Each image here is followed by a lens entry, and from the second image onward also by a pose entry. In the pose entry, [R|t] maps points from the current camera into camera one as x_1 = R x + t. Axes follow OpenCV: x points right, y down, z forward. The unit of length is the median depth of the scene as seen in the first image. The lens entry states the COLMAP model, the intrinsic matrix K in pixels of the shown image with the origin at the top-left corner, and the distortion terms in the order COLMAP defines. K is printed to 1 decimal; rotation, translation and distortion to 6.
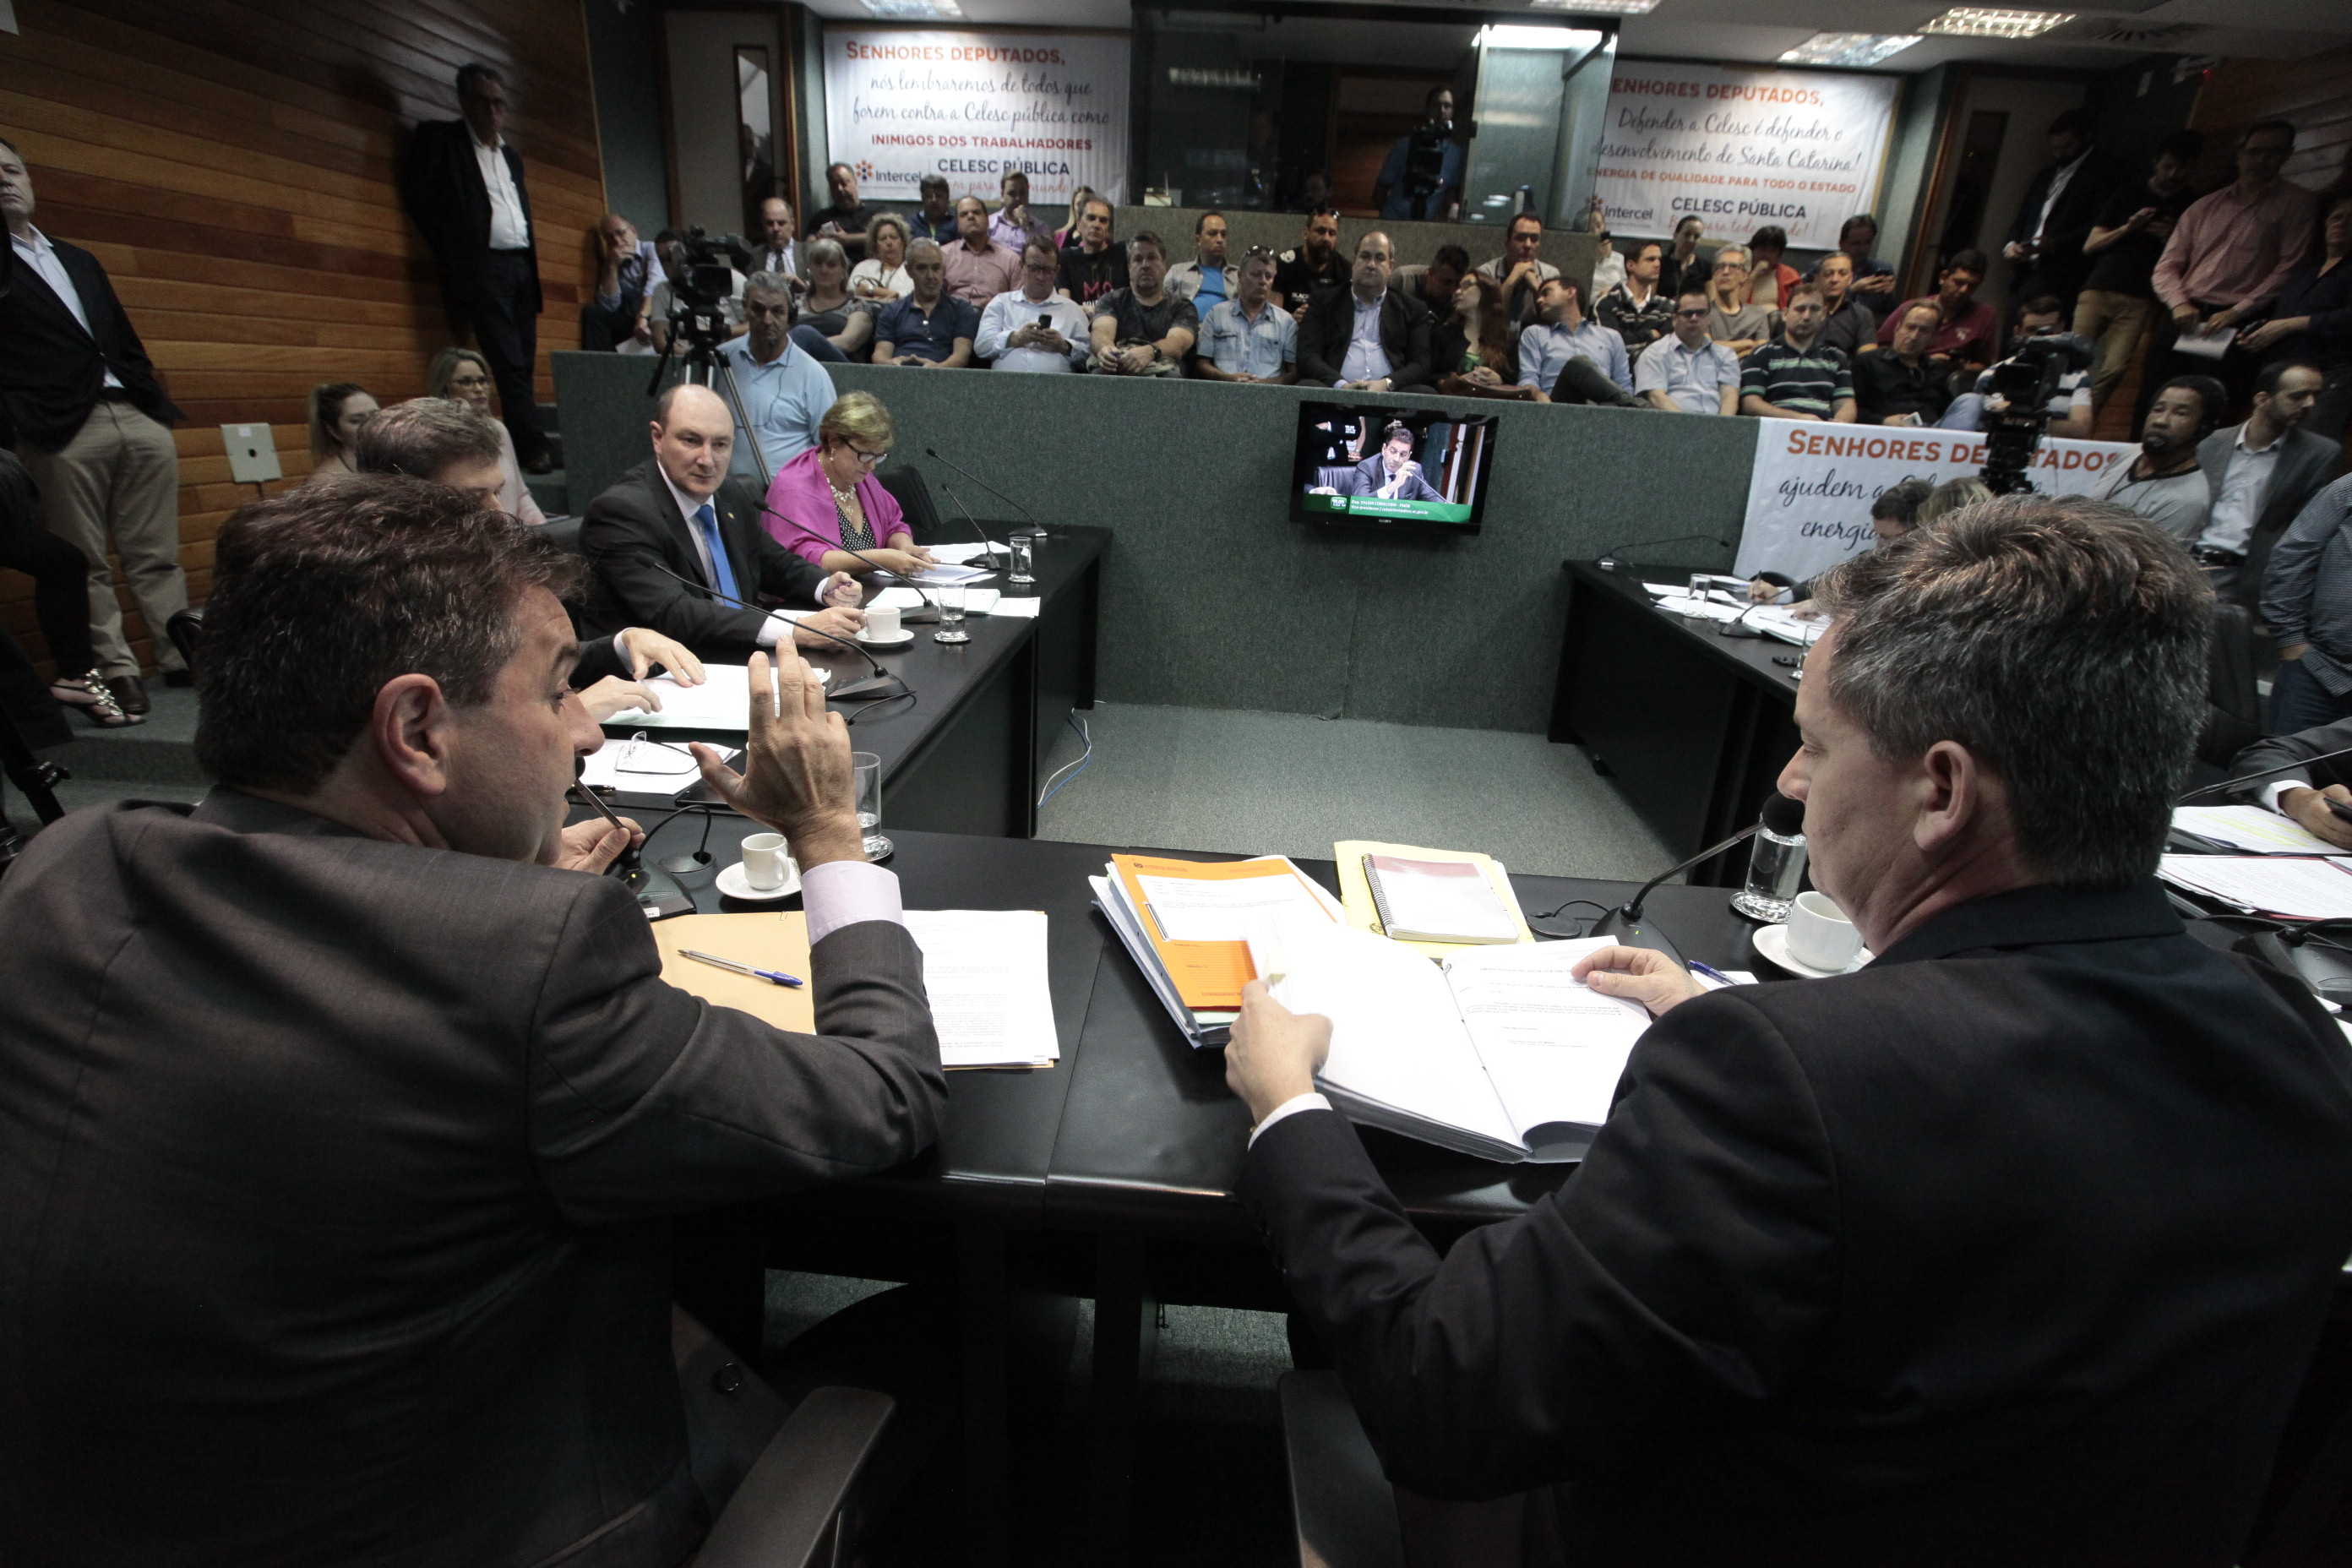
lens RADIAL K [[1078.6, 0, 1181.7], [0, 1078.6, 765.6], [0, 0, 1]] dist [-0.046528, 0.013793]
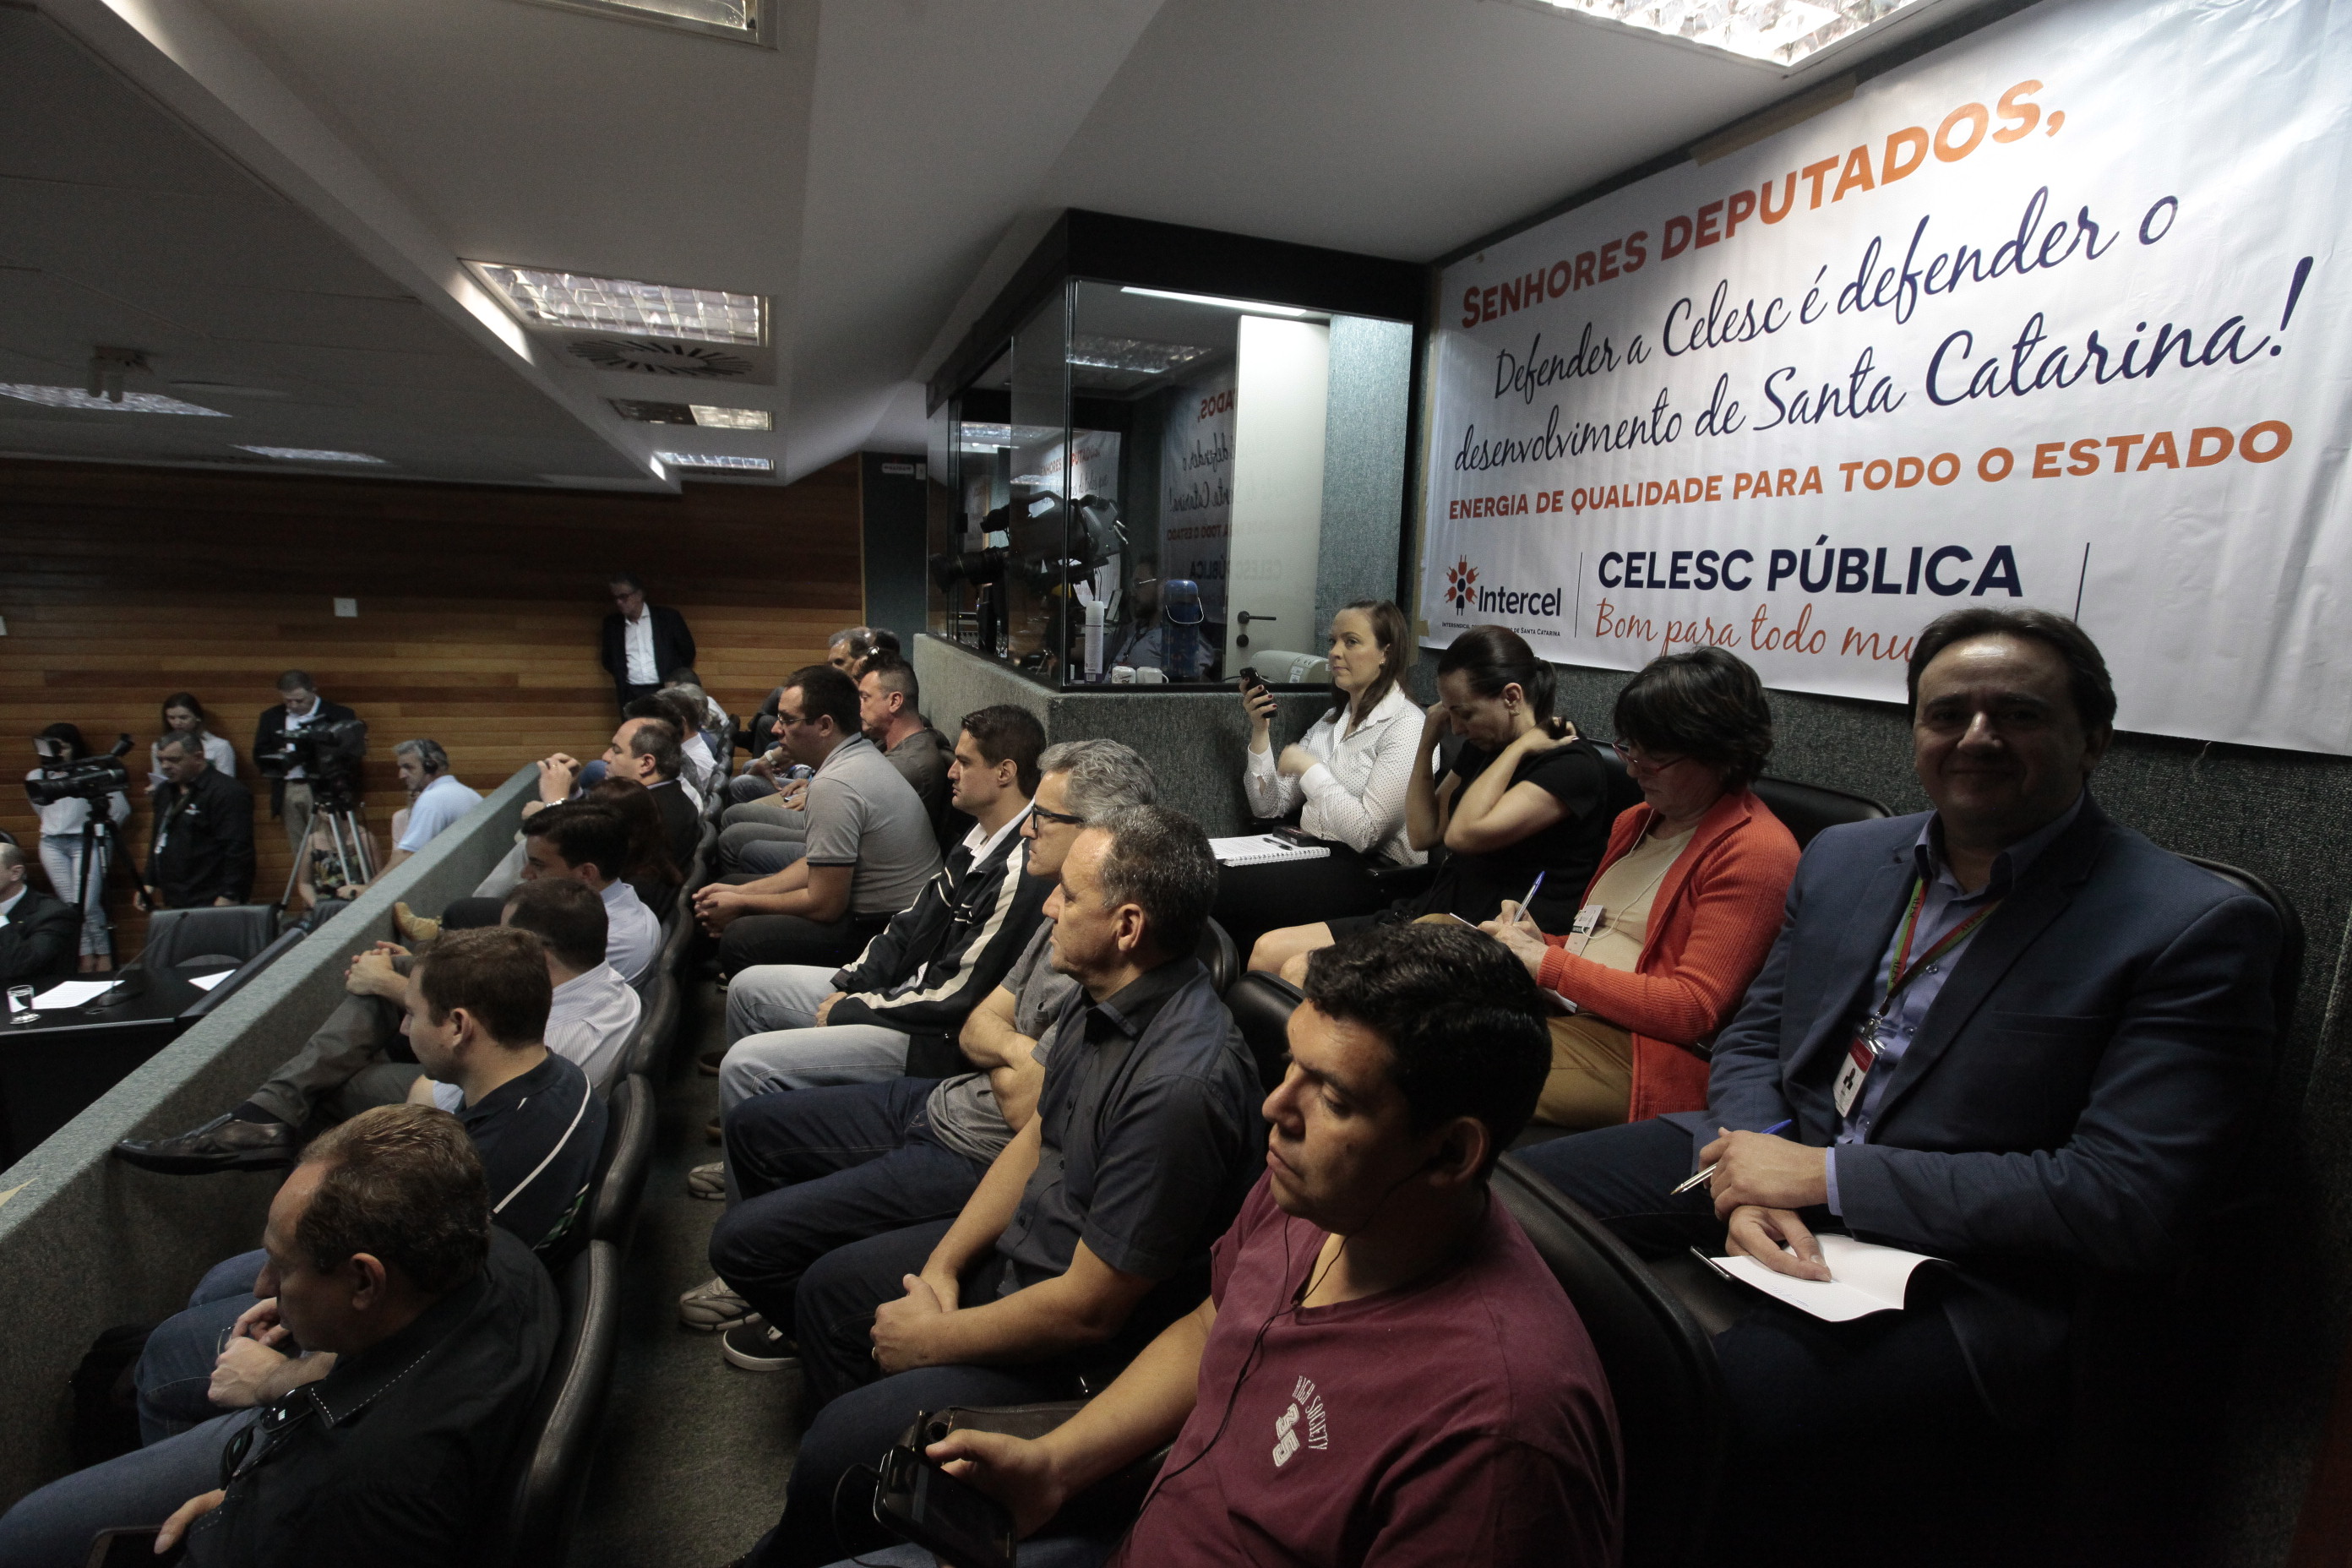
lens RADIAL K [[1078.6, 0, 1176.7], [0, 1078.6, 781.6], [0, 0, 1]] dist [-0.046528, 0.013793]
pose [[0.402661, 0.124267, -0.906875, 0.910174], [-0.323357, 0.946174, -0.013922, -0.525342], [0.856332, 0.298851, 0.421171, 0.953007]]
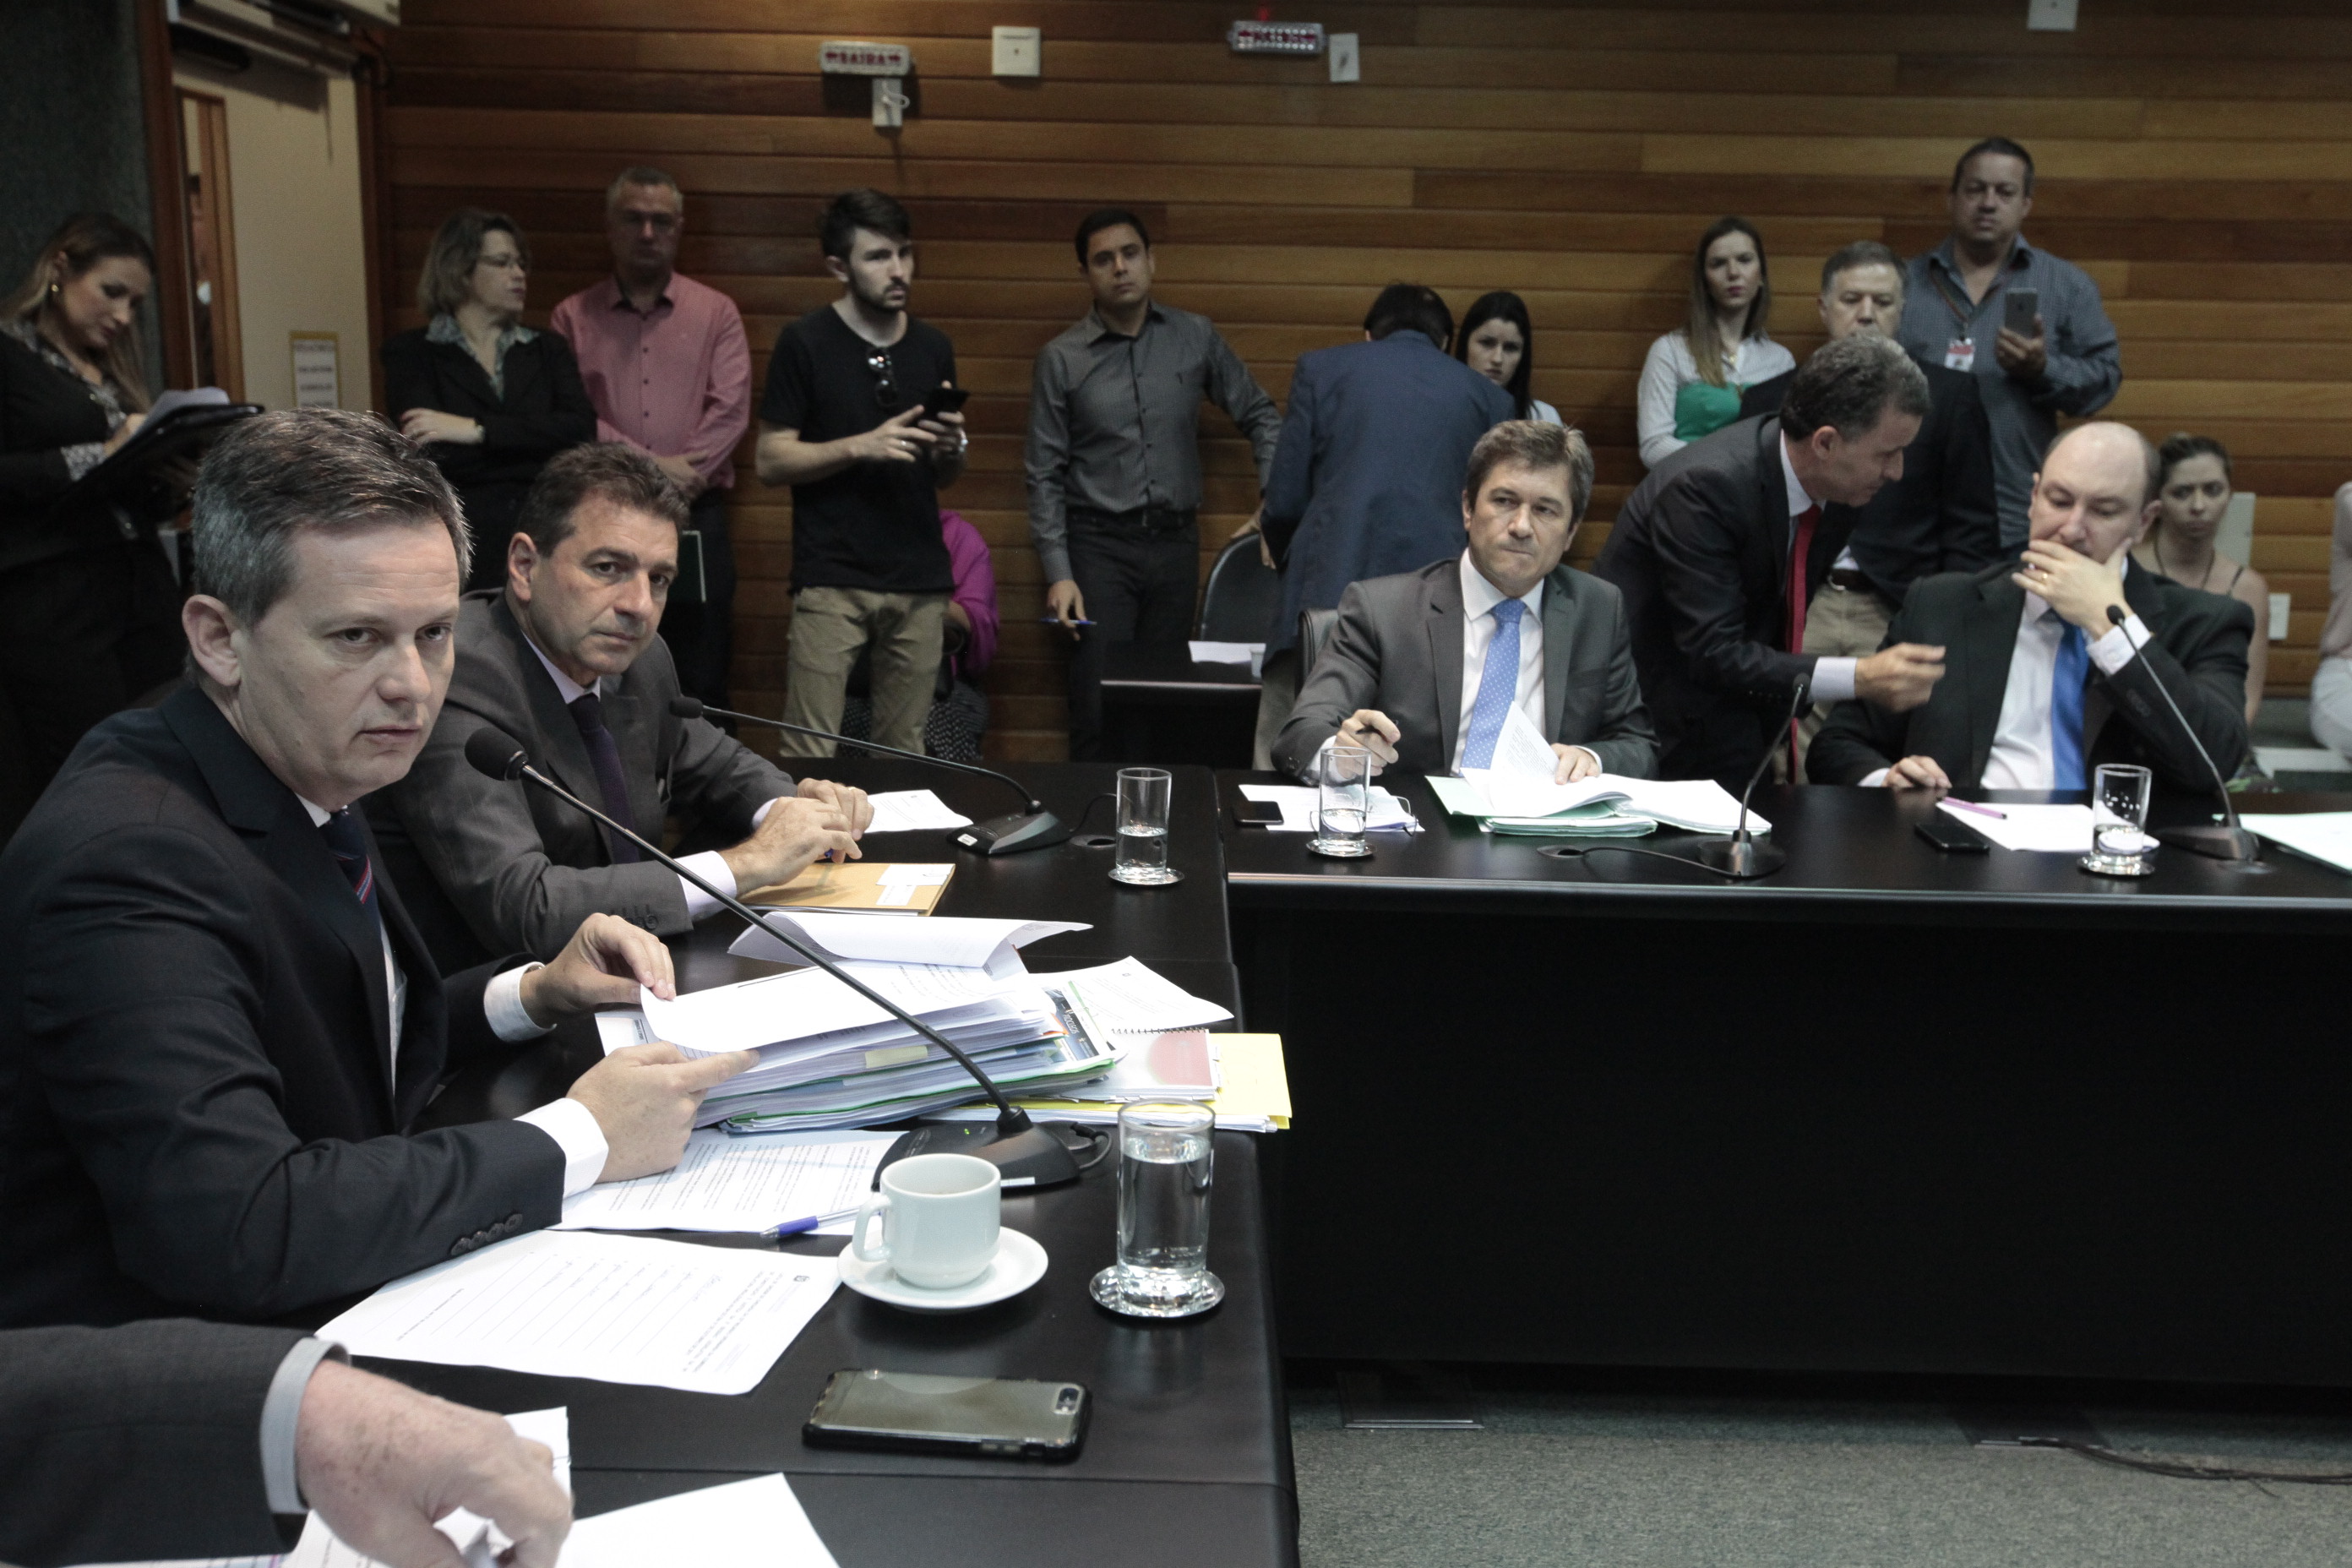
lens RADIAL K [[2247.0, 0, 1184.7], [0, 2247.0, 762.3], [0, 0, 1]] dist [0.039733, 0.000000]
pose [[0.062802, 0.132364, -0.989210, 0.407742], [-0.350994, 0.930777, 0.102261, -0.057564], [0.934269, 0.340784, 0.104914, 0.202938]]
